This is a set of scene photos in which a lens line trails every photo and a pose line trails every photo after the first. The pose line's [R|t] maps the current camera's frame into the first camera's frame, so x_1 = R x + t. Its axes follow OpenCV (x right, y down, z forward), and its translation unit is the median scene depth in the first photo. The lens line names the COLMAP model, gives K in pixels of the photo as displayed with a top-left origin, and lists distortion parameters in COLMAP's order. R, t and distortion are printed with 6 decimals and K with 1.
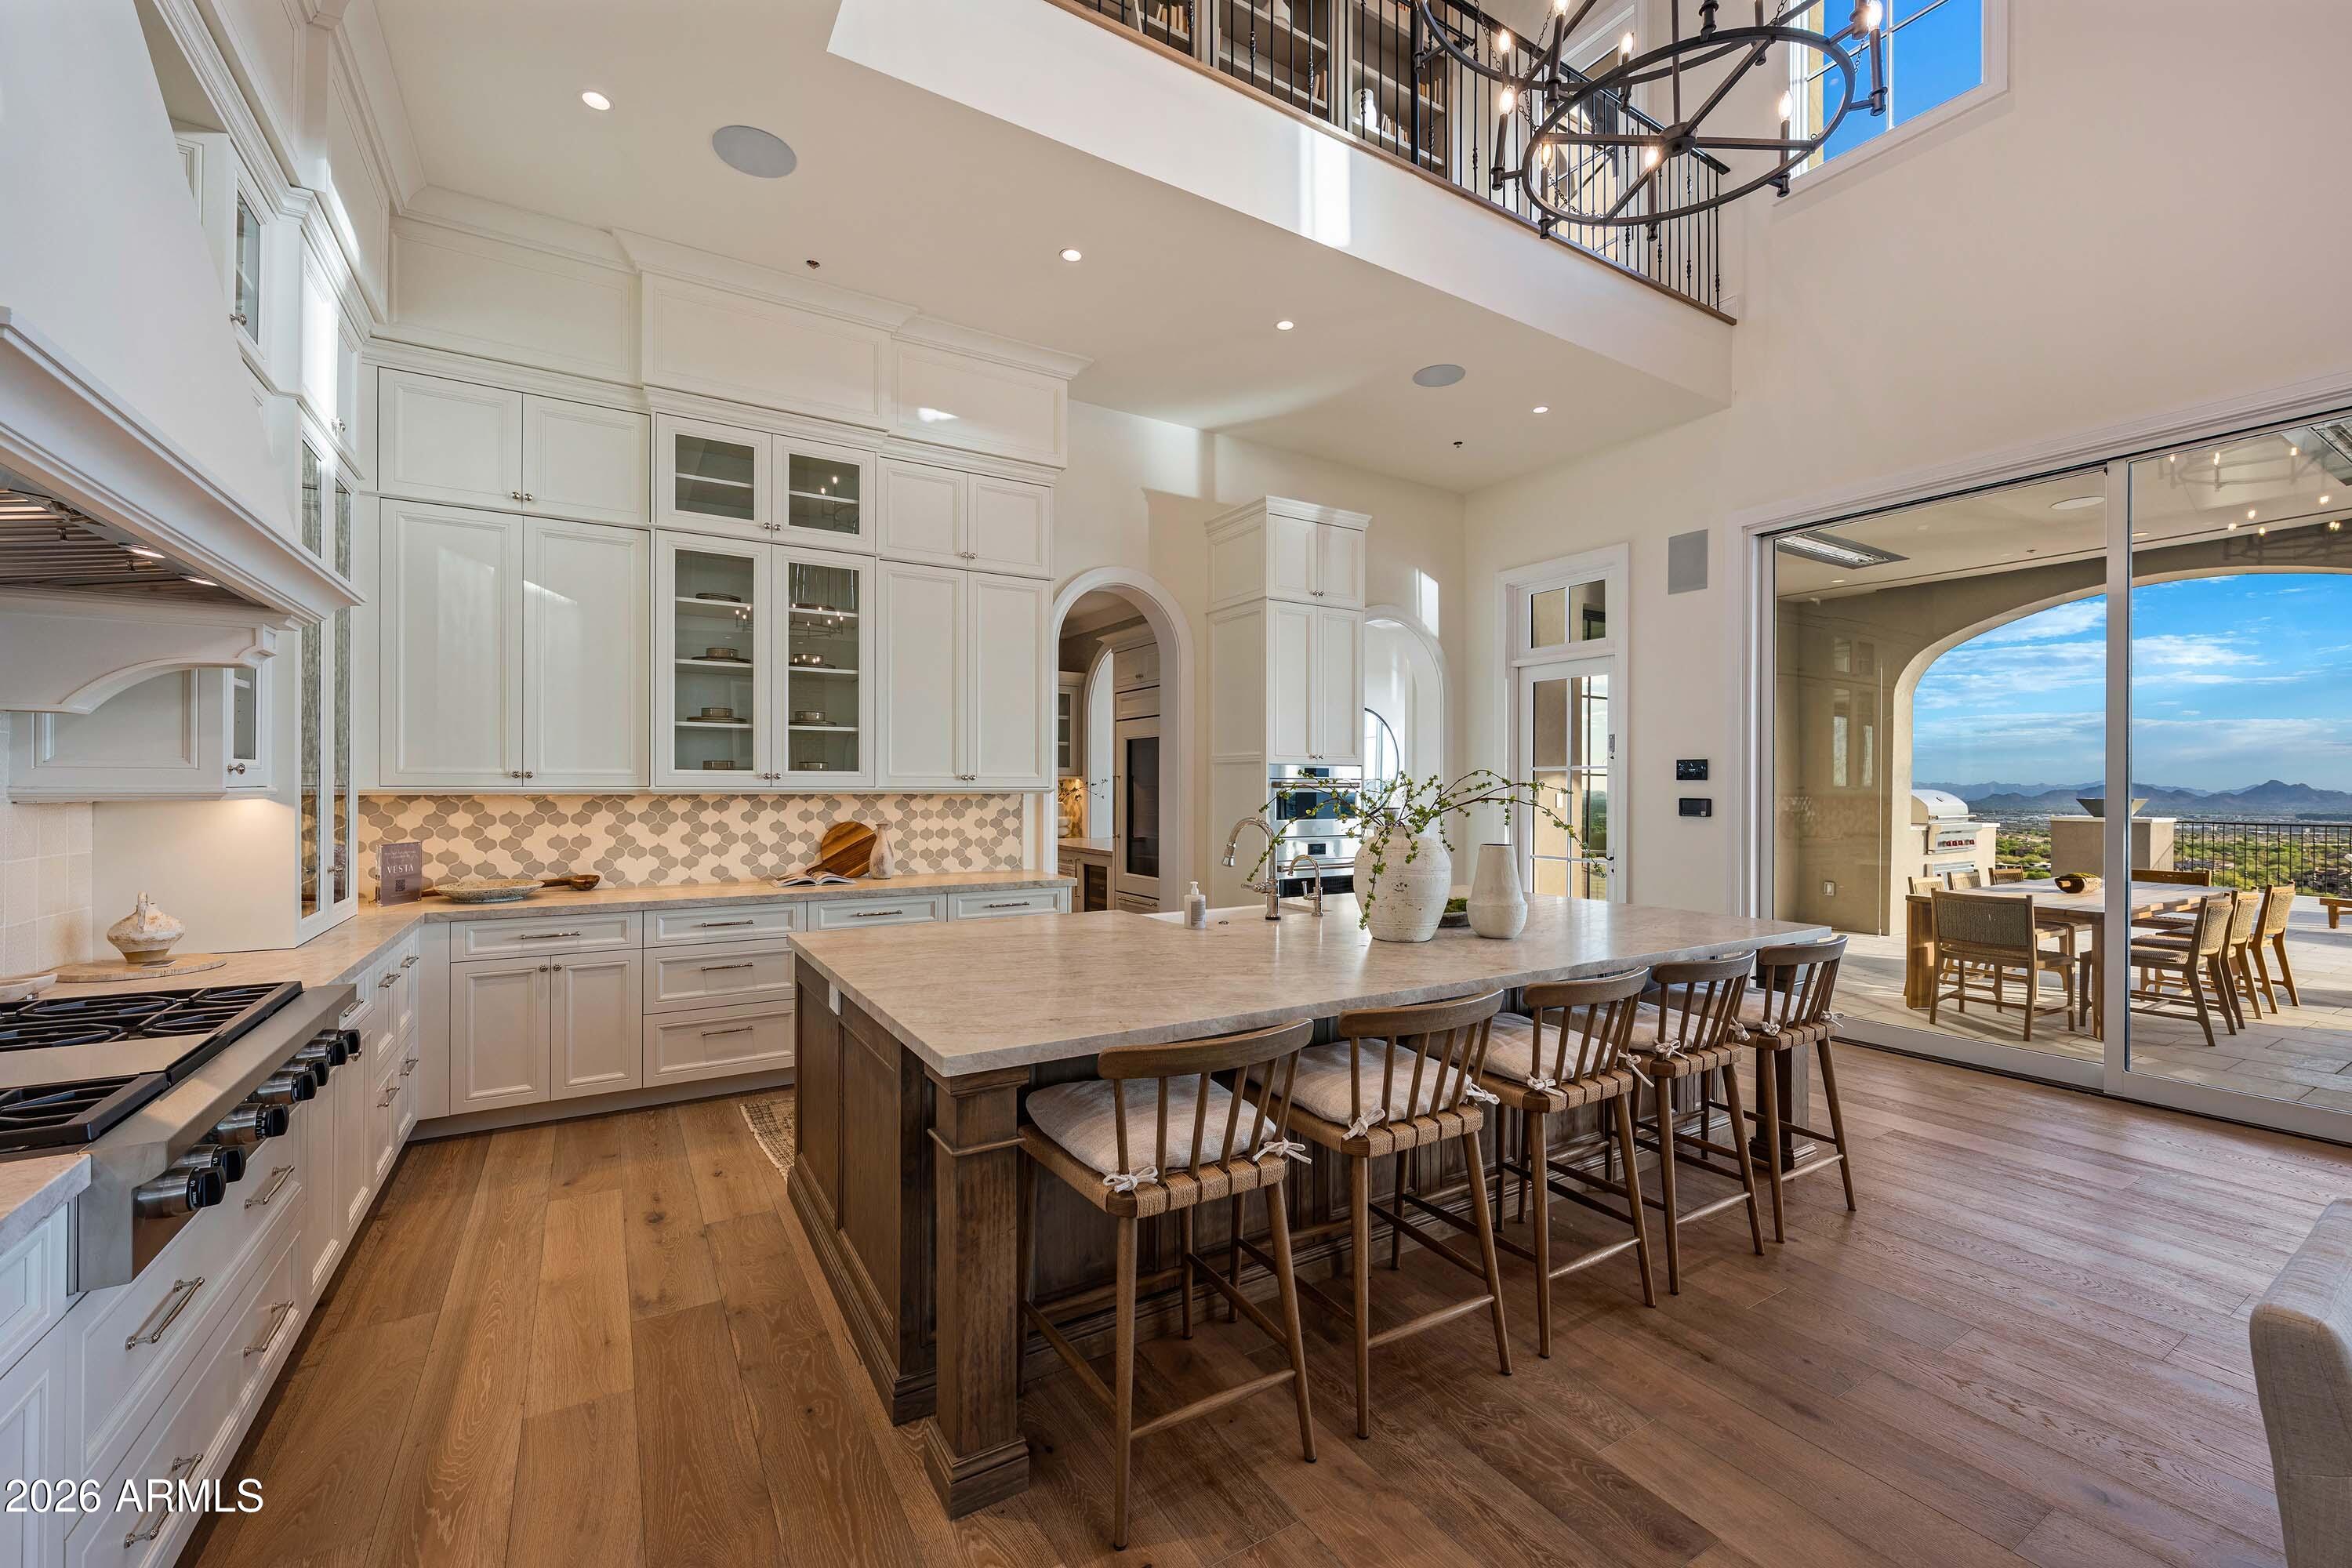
lens RADIAL K [[949.7, 0, 1178.4], [0, 949.7, 785.1], [0, 0, 1]] dist [-0.001412, 0.000145]
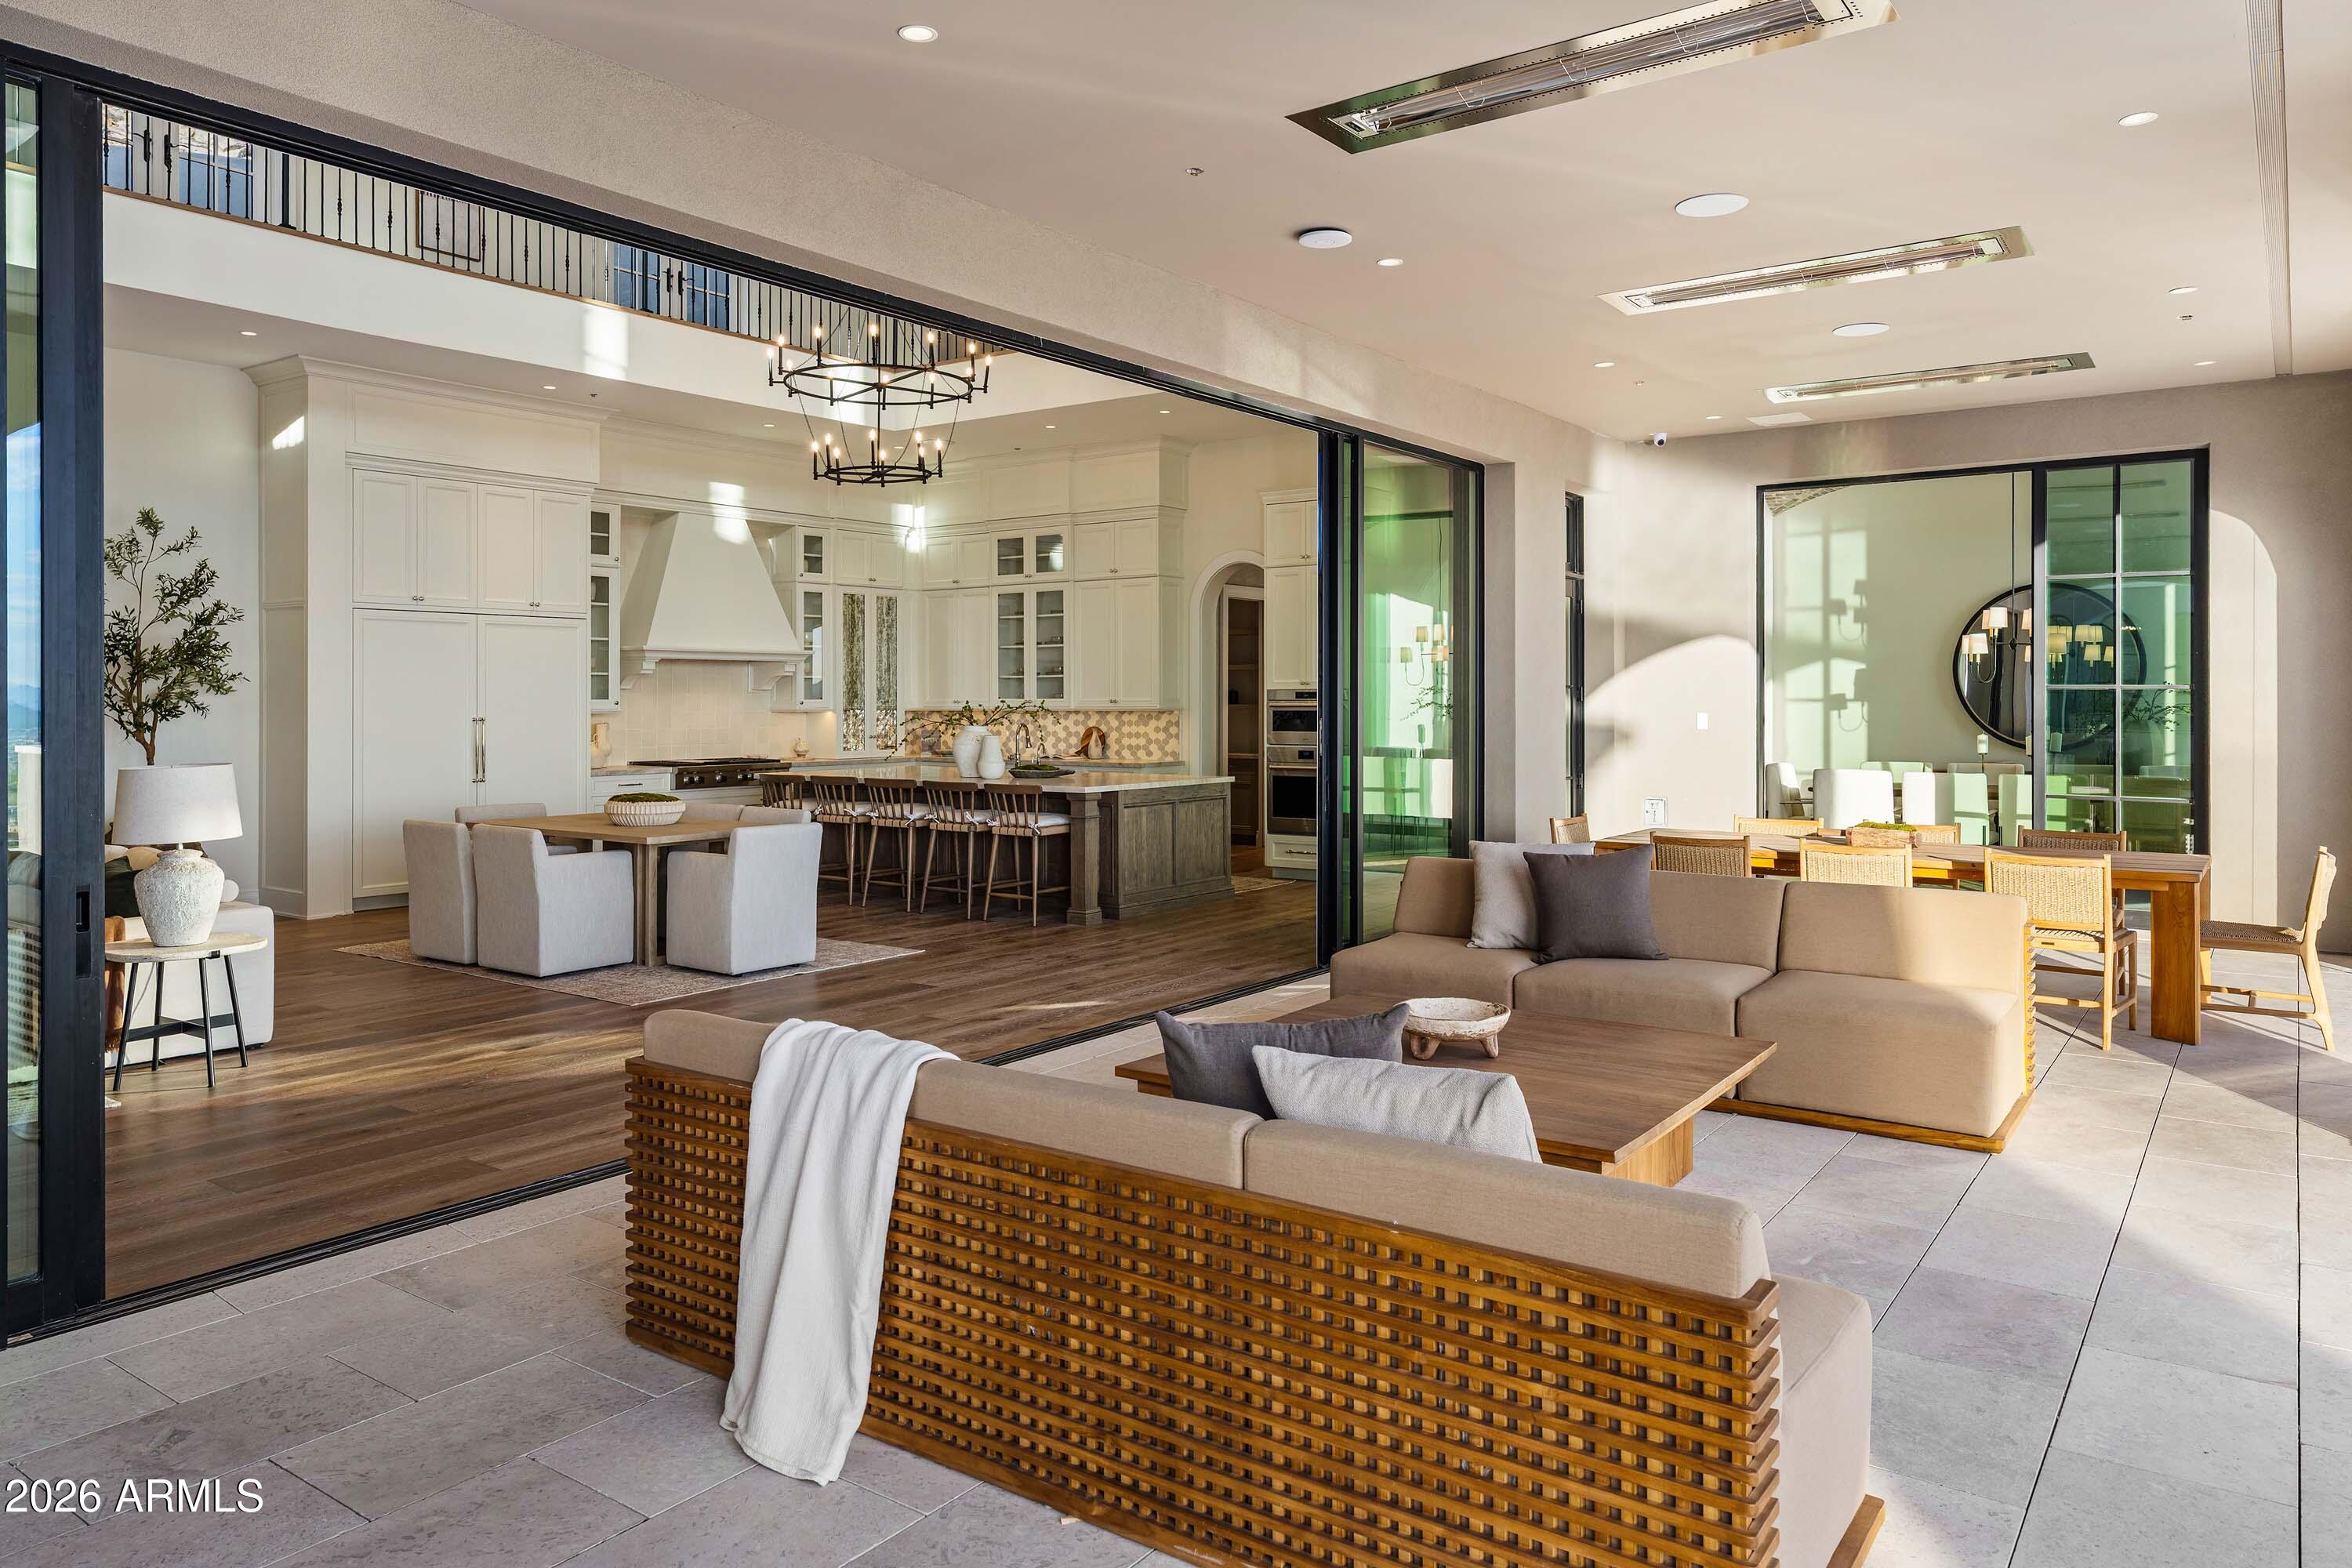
lens RADIAL K [[1542.6, 0, 1181.5], [0, 1542.6, 706.0], [0, 0, 1]] dist [-0.007081, -0.005134]
pose [[0.389823, 0.000137, -0.920890, 2.524843], [0.005337, 0.999983, 0.002408, -0.005961], [0.920874, -0.005853, 0.389816, 0.037240]]
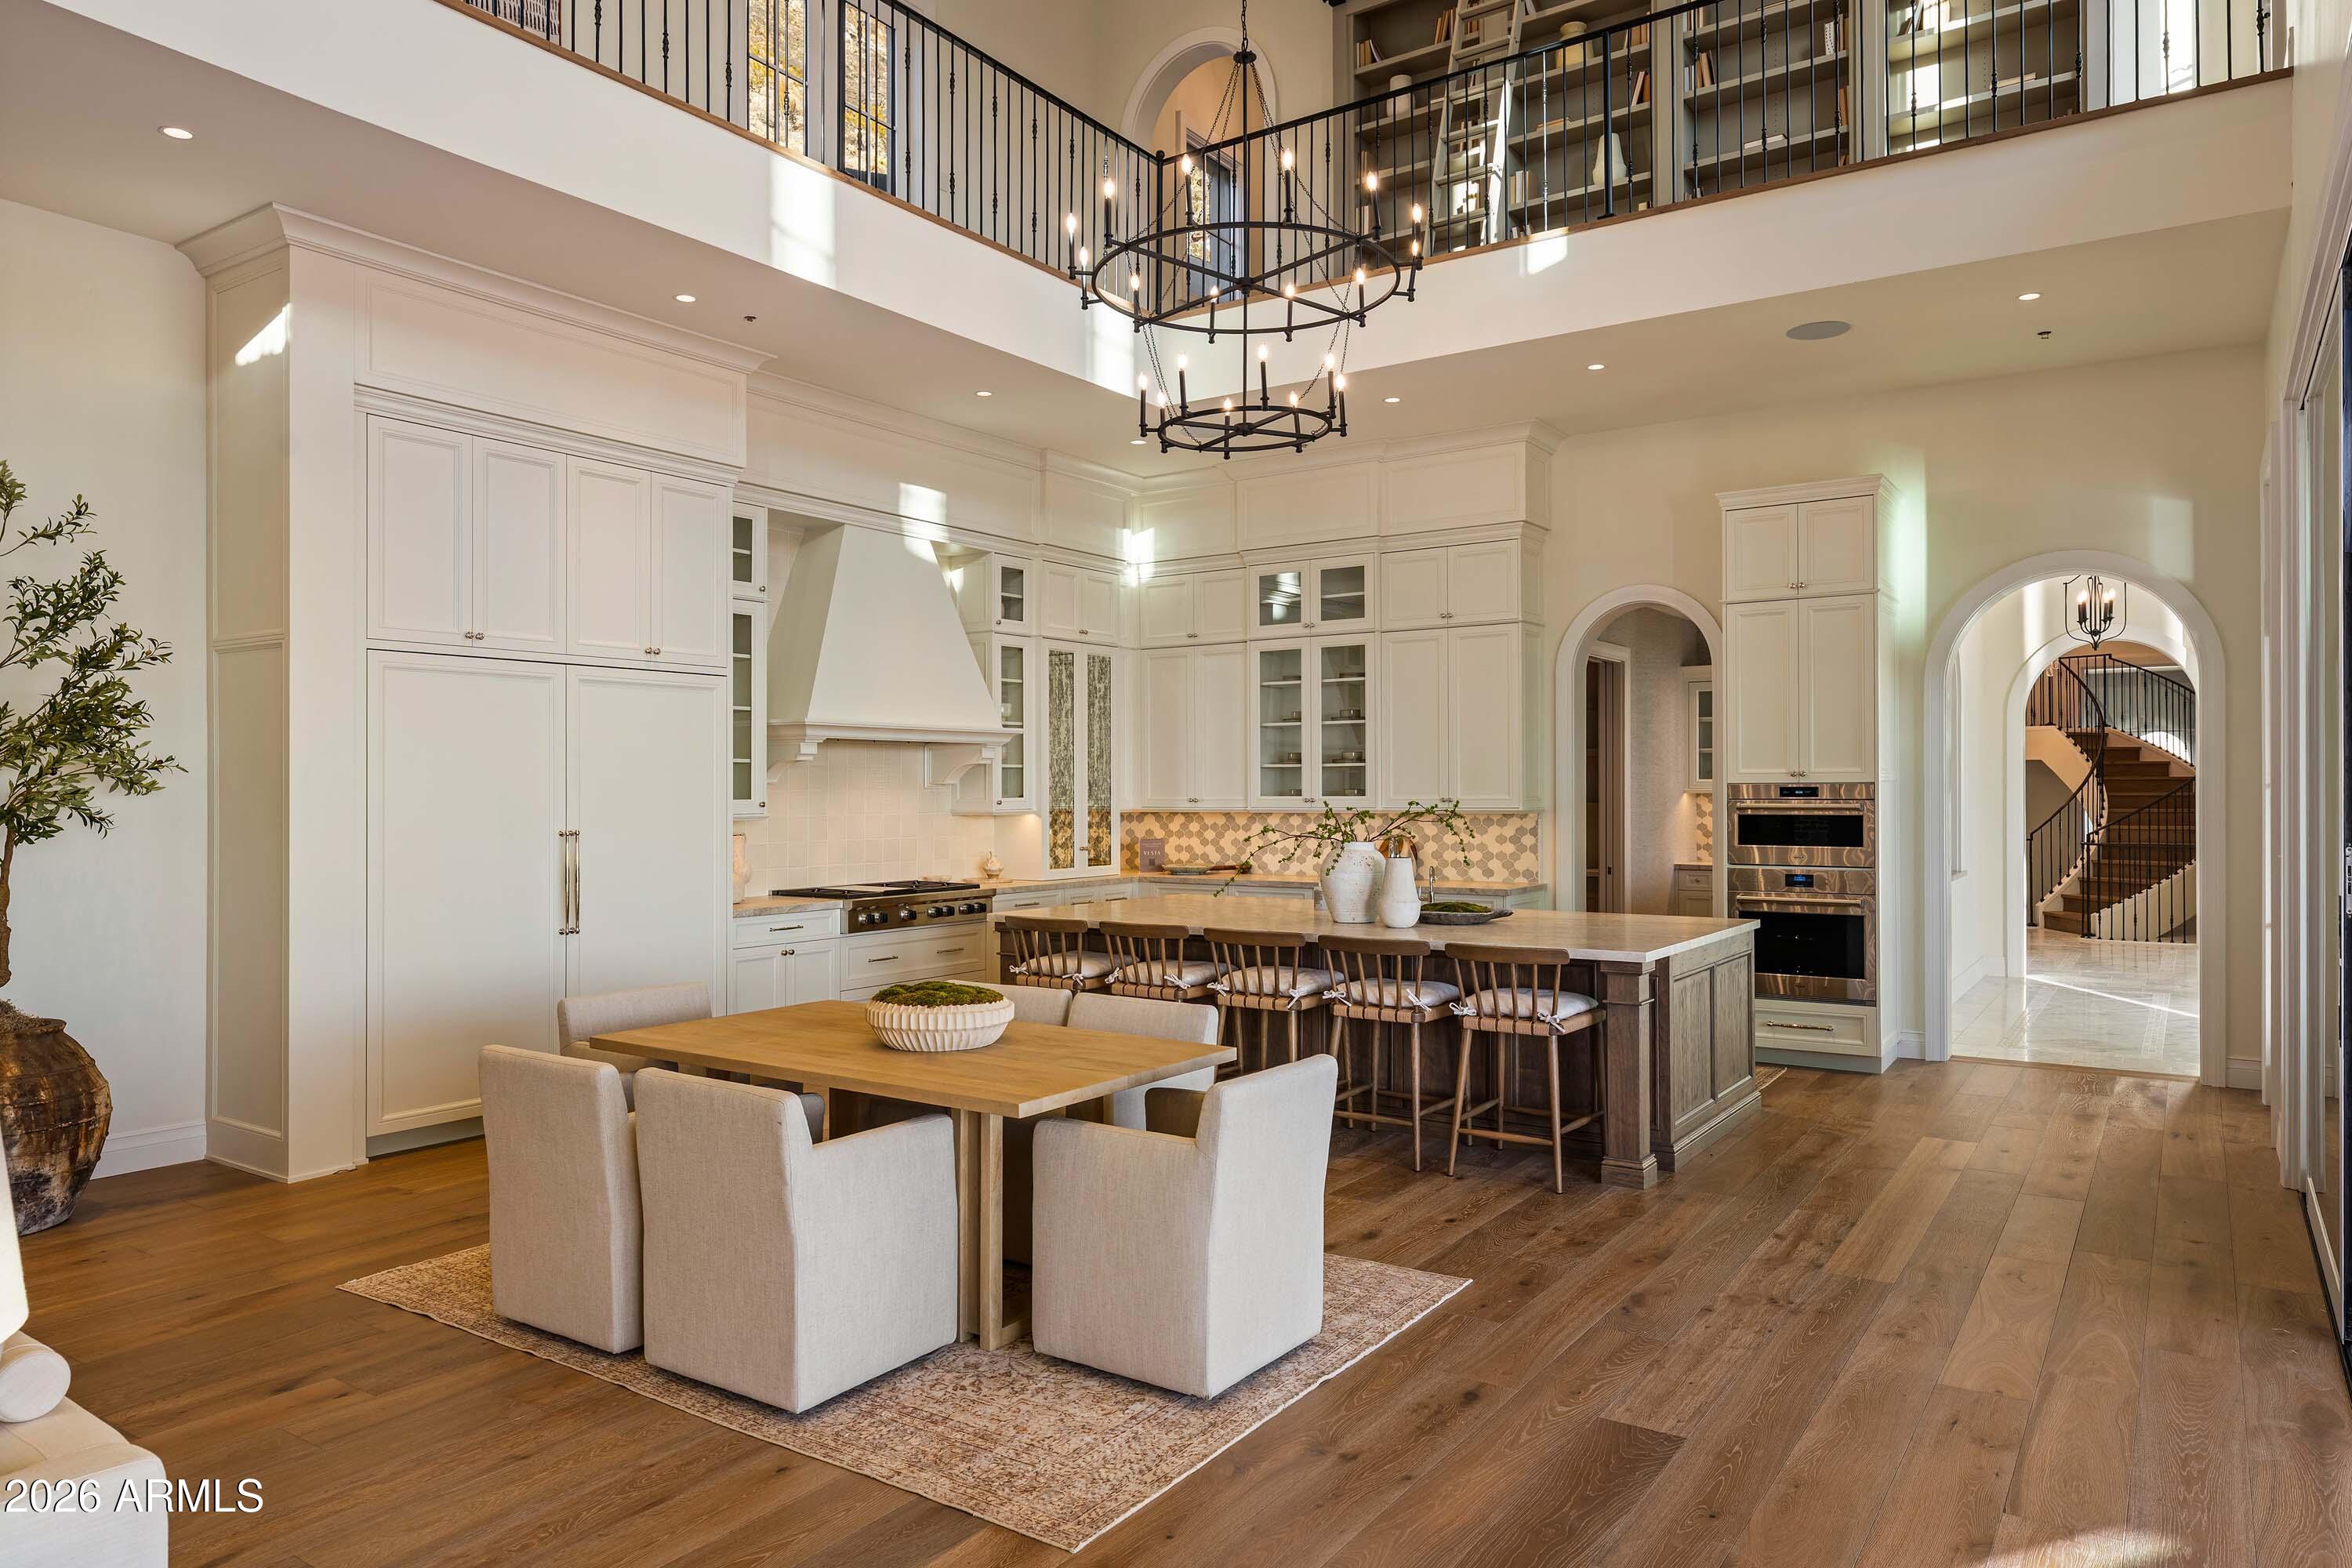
lens RADIAL K [[1486.3, 0, 1180.0], [0, 1486.3, 791.7], [0, 0, 1]] dist [-0.001291, -0.001893]
pose [[0.407530, -0.003534, -0.913185, 1.450059], [0.006452, 0.999979, -0.000990, -0.019934], [0.913169, -0.005489, 0.407544, -0.081979]]
